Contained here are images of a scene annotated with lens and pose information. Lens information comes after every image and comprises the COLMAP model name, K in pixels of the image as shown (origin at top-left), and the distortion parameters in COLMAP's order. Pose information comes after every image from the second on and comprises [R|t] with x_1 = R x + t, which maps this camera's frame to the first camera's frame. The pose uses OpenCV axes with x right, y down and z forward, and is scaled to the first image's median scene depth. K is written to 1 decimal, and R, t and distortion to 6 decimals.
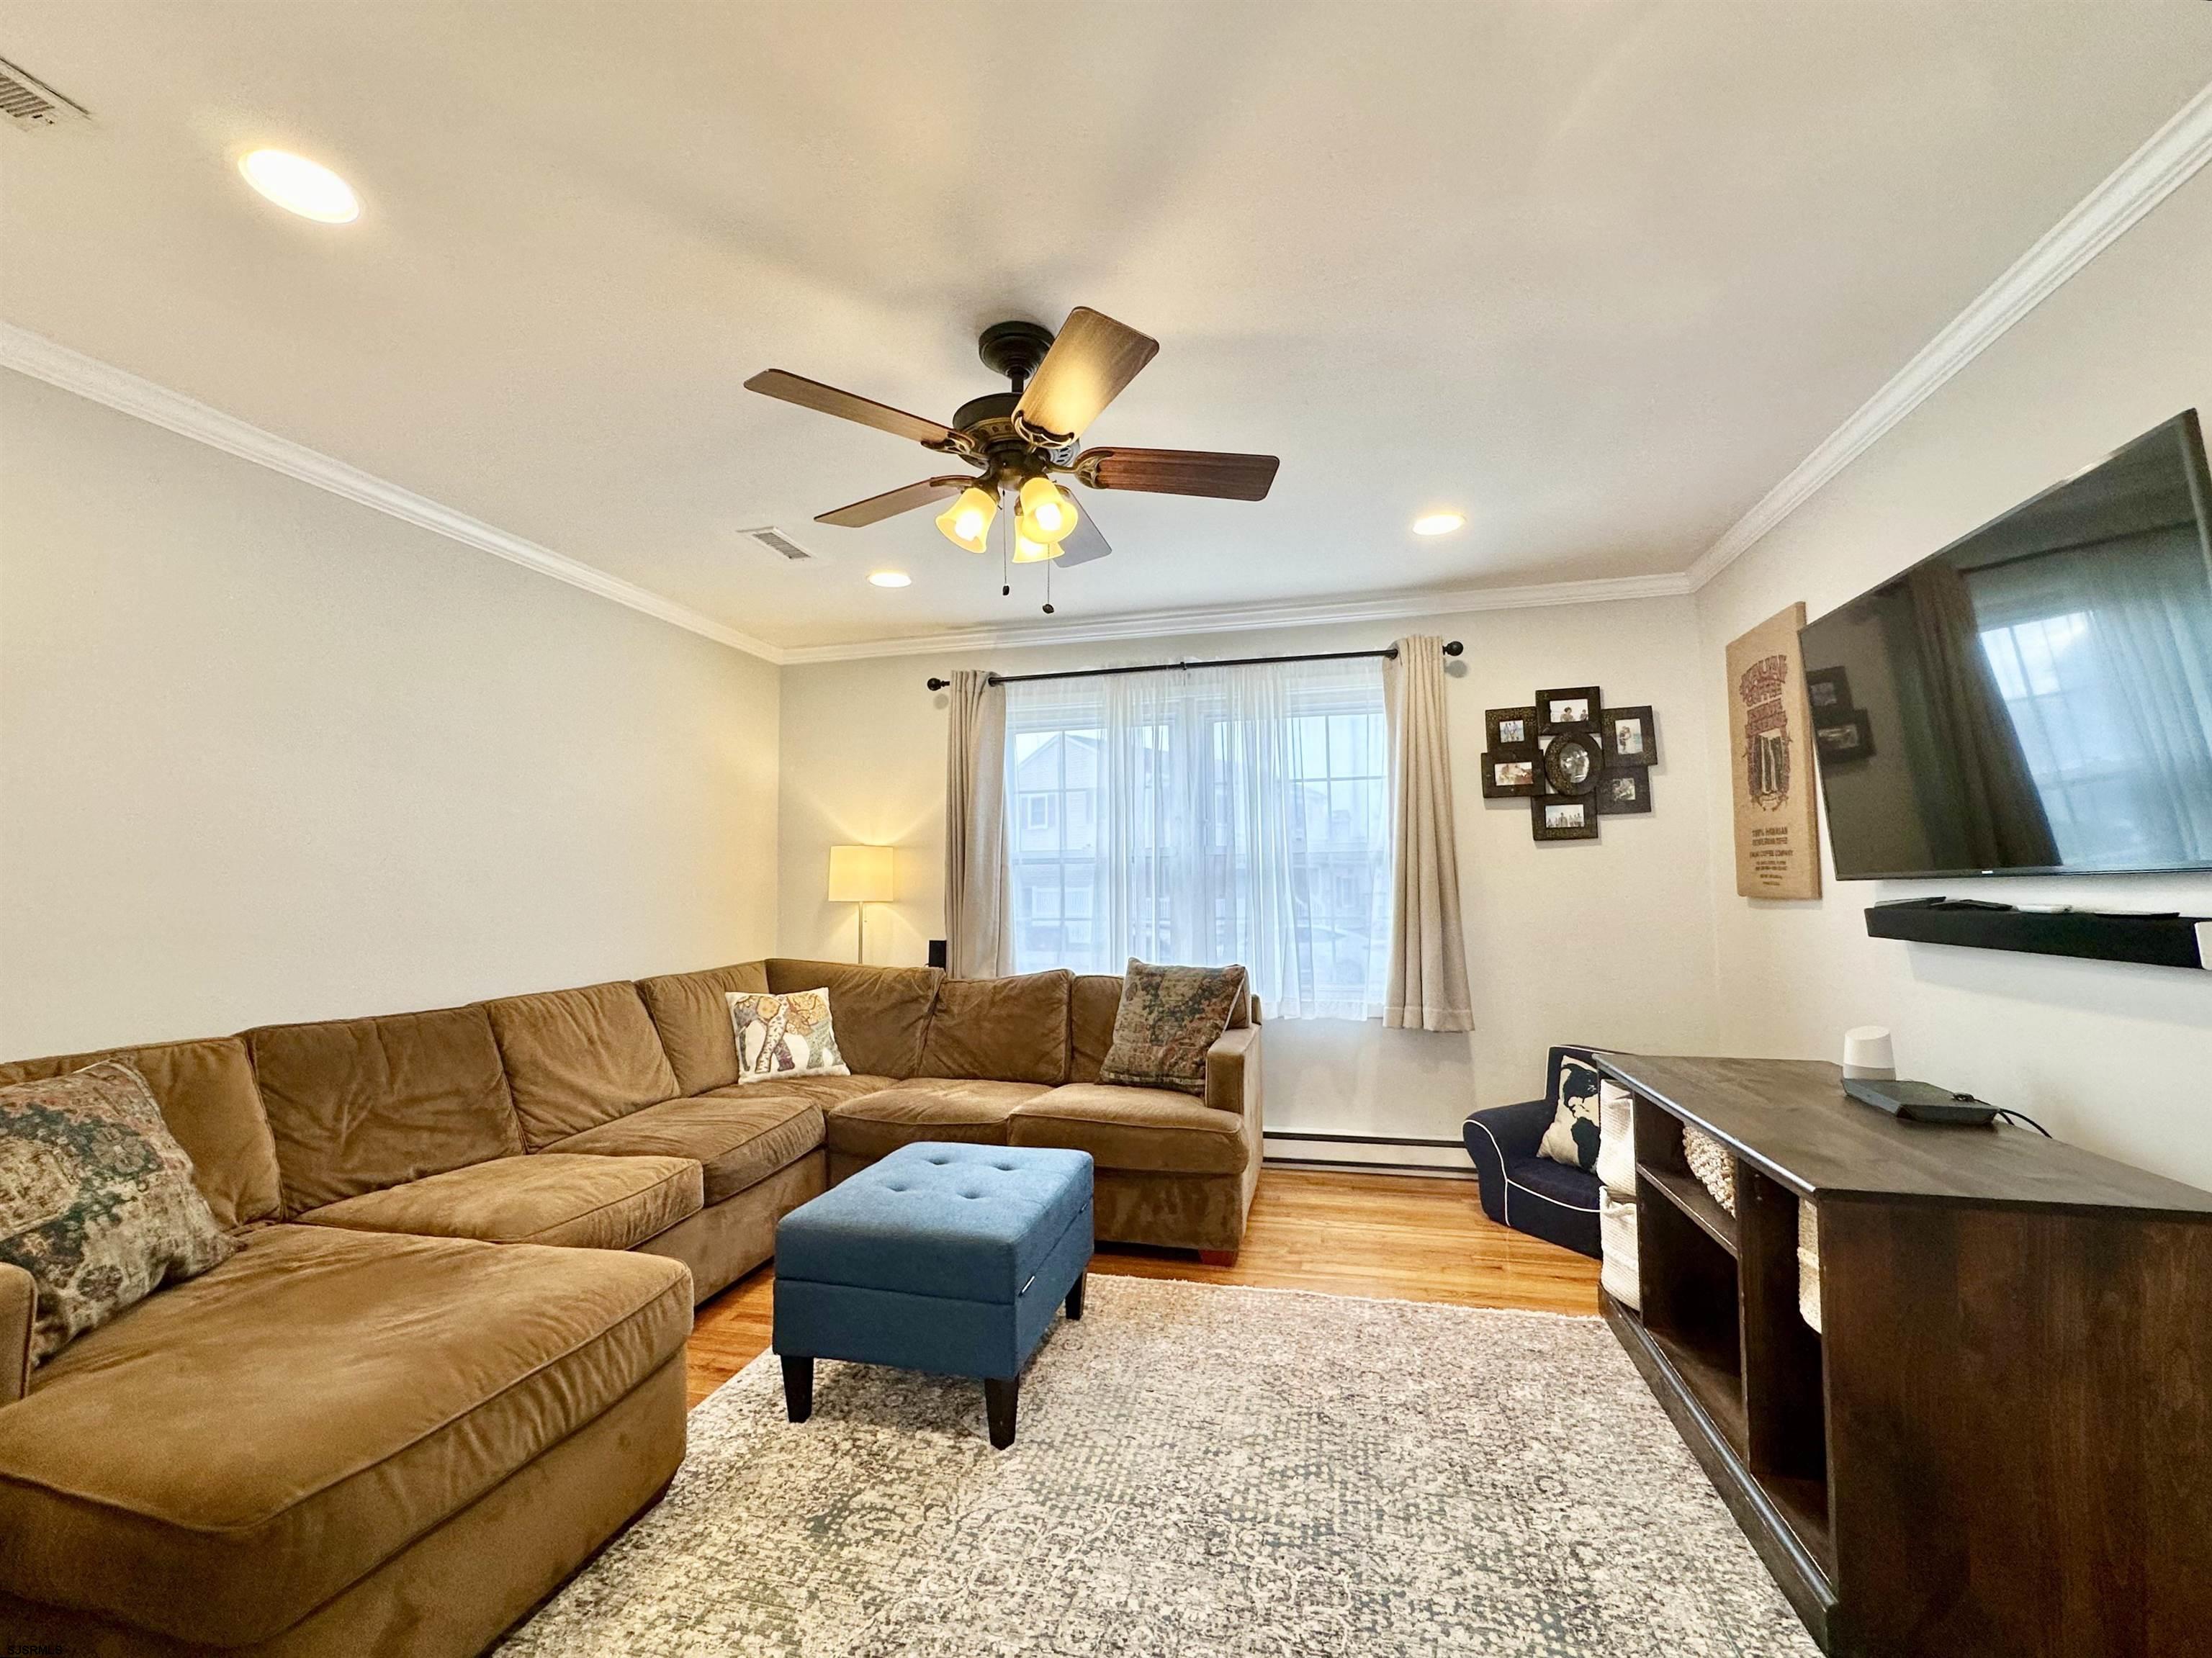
lens RADIAL K [[901.5, 0, 1122.4], [0, 901.5, 833.5], [0, 0, 1]] dist [0.000457, -0.002263]
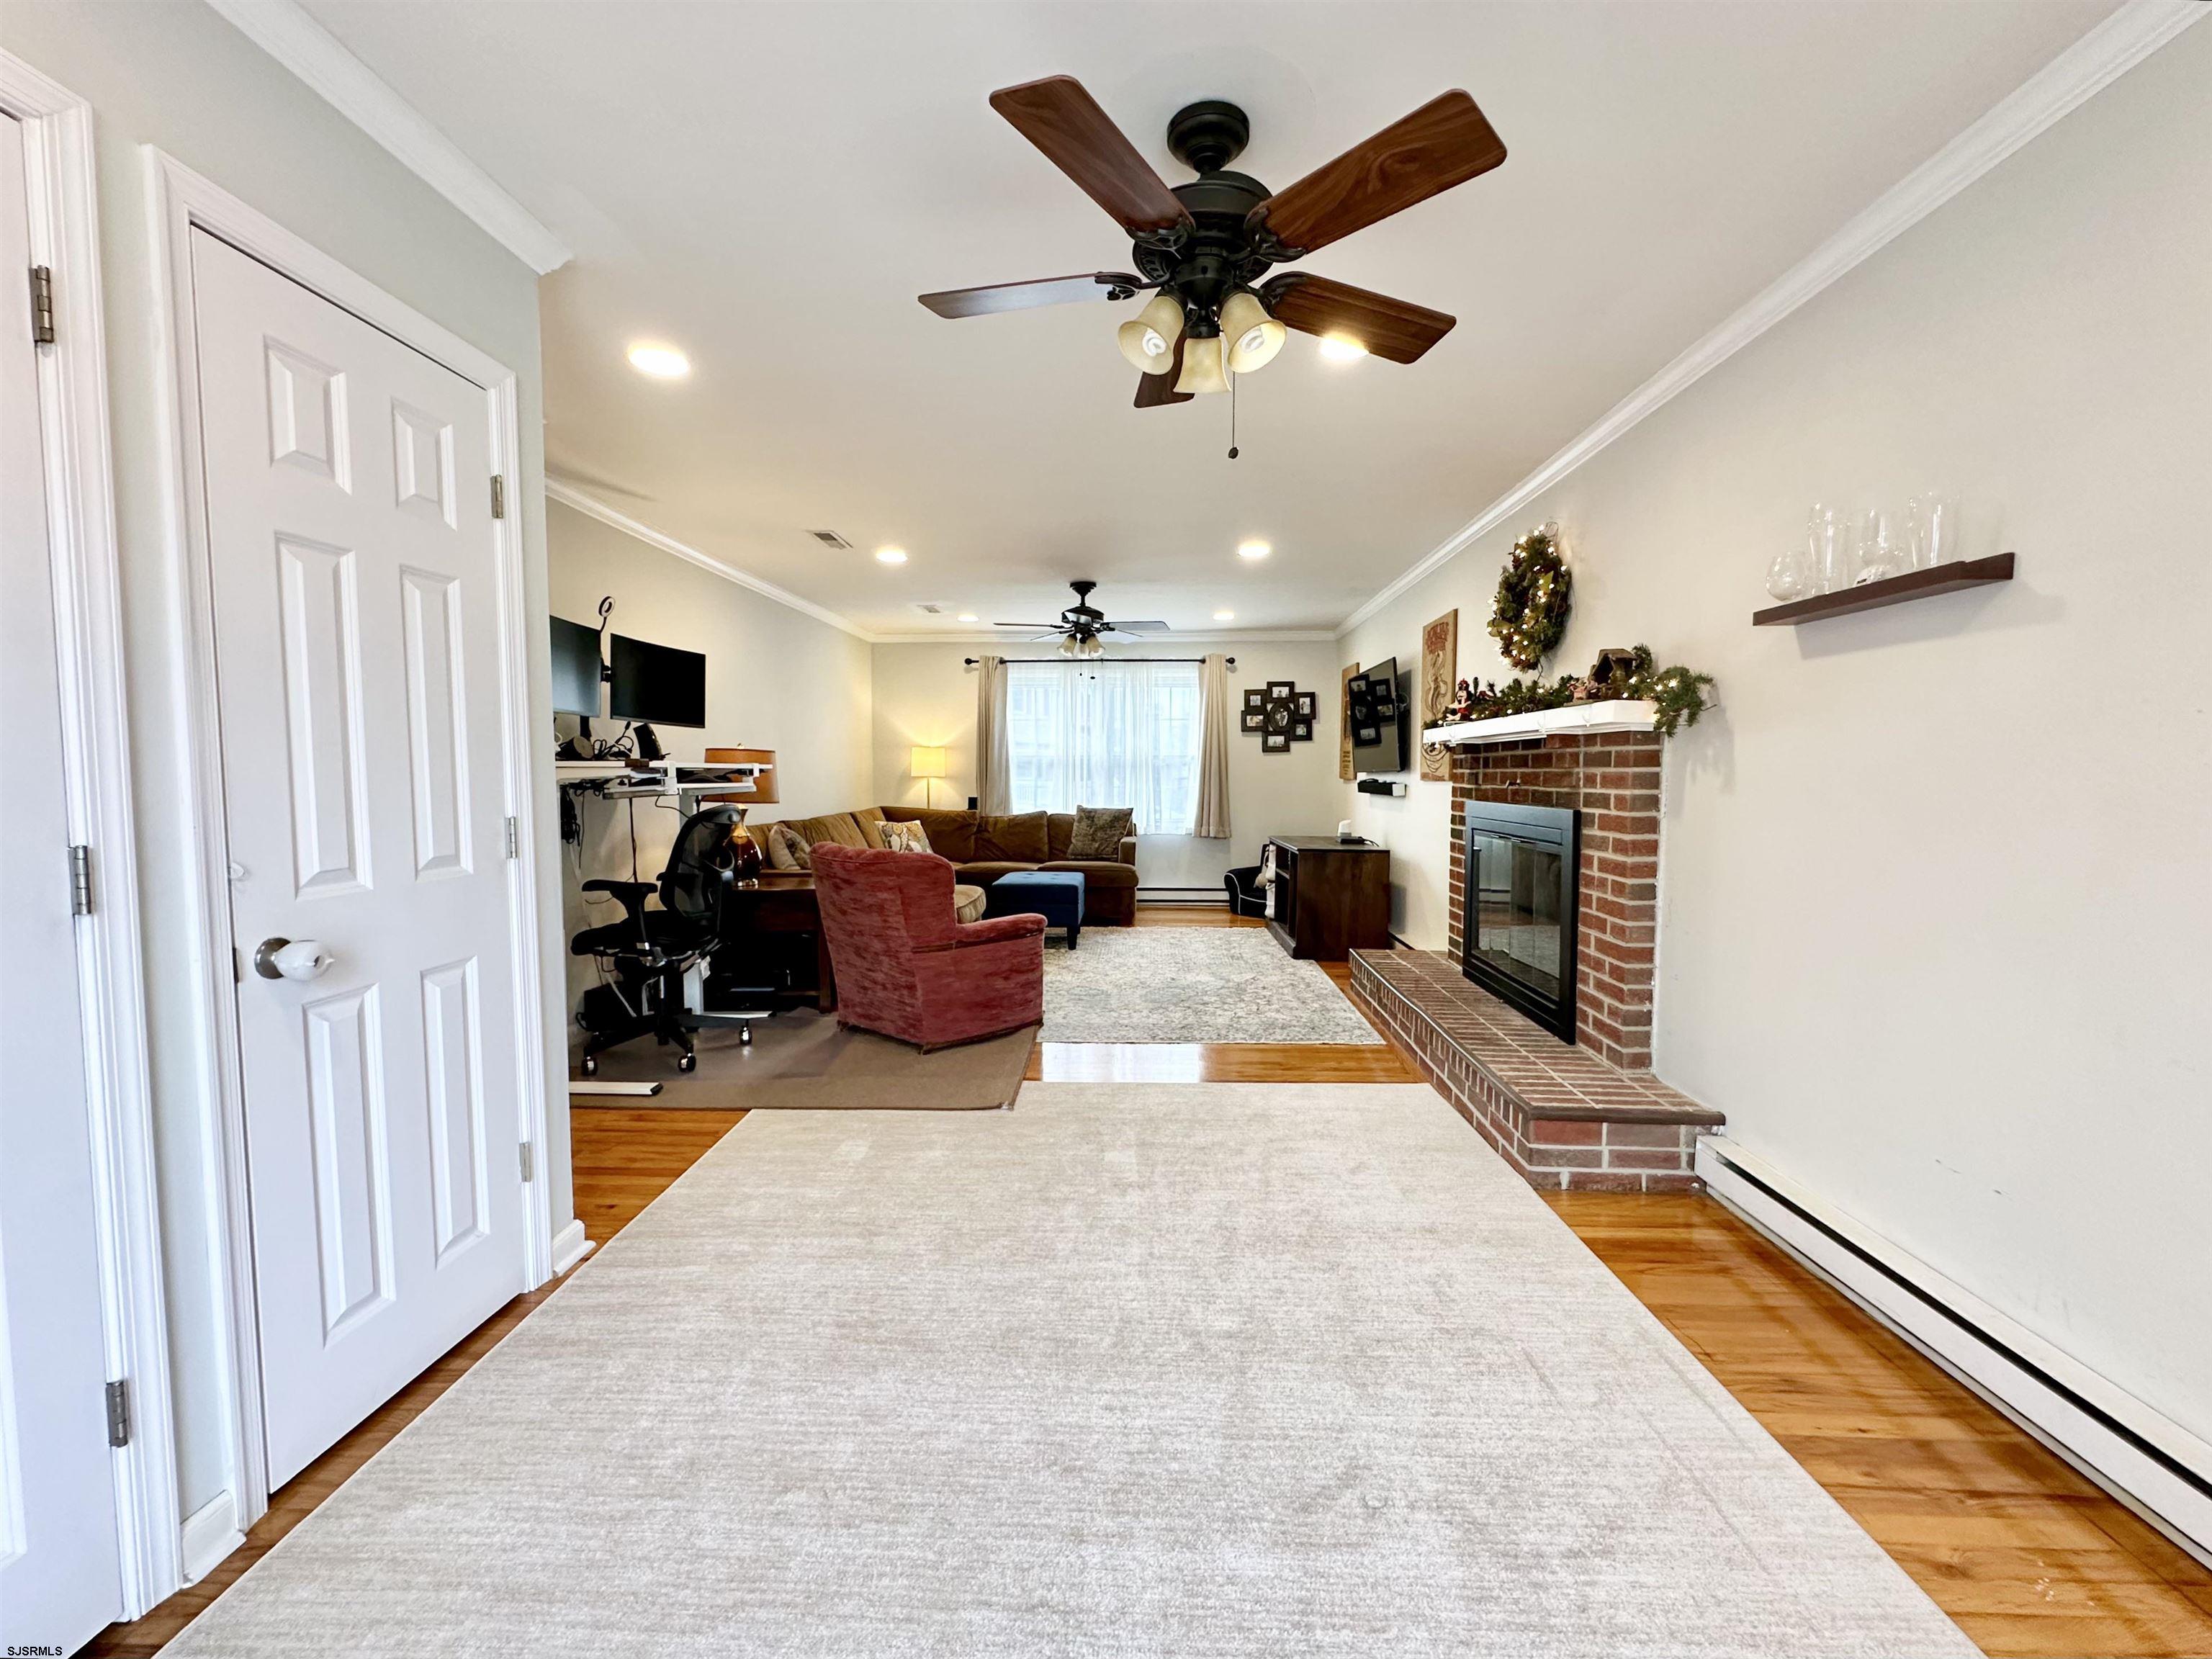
lens RADIAL K [[901.6, 0, 1100.4], [0, 901.6, 827.9], [0, 0, 1]] dist [0.000457, -0.002263]
pose [[0.983800, 0.002422, 0.179254, -0.315805], [-0.024528, 0.992324, 0.121209, -0.064218], [-0.177585, -0.123643, 0.976307, -1.072463]]
